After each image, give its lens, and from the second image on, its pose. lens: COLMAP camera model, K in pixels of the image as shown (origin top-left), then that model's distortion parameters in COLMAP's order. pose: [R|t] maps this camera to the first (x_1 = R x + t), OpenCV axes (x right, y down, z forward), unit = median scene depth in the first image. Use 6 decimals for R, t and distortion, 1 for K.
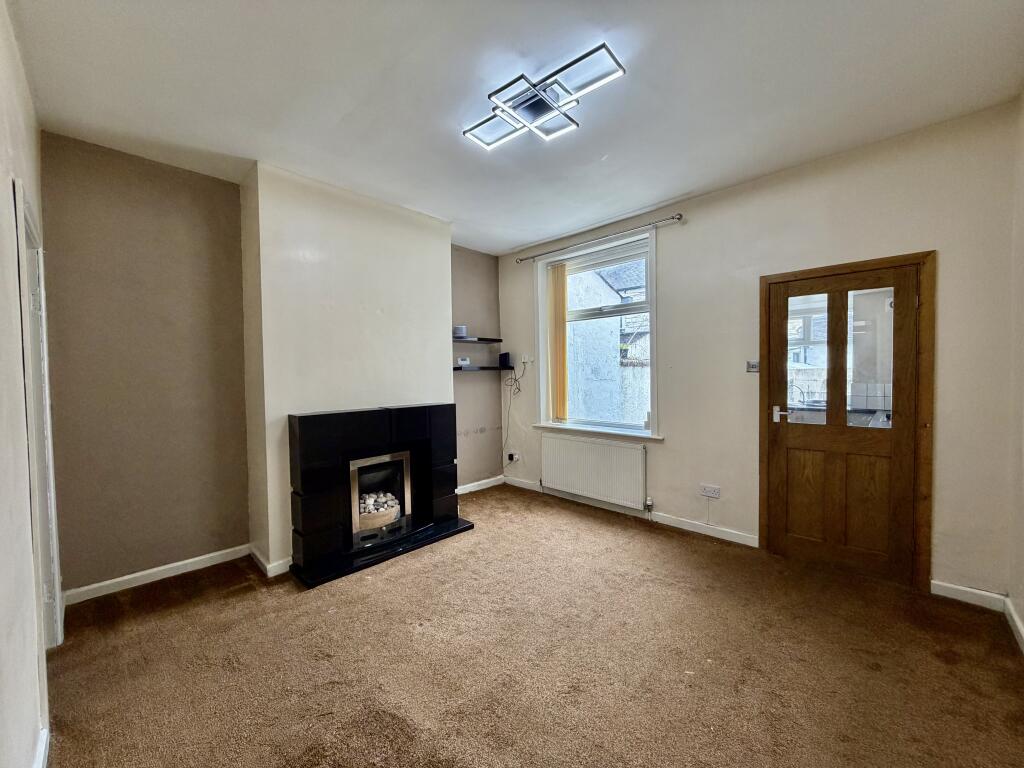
lens RADIAL K [[409.5, 0, 510.5], [0, 409.5, 385.1], [0, 0, 1]] dist [-0.001695, -0.000104]
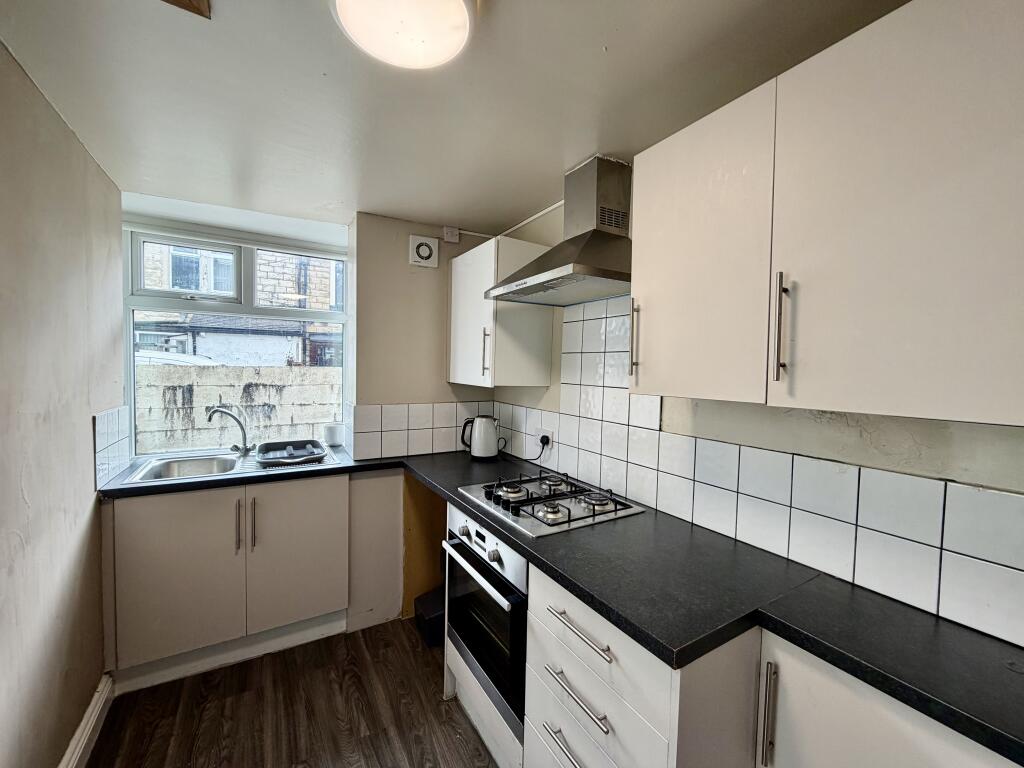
lens RADIAL K [[409.5, 0, 511.7], [0, 409.5, 382.6], [0, 0, 1]] dist [-0.001695, -0.000104]
pose [[0.268793, -0.019047, 0.963010, 0.120717], [0.006359, 0.999818, 0.018000, -0.009593], [-0.963177, 0.001286, 0.268865, 0.193858]]
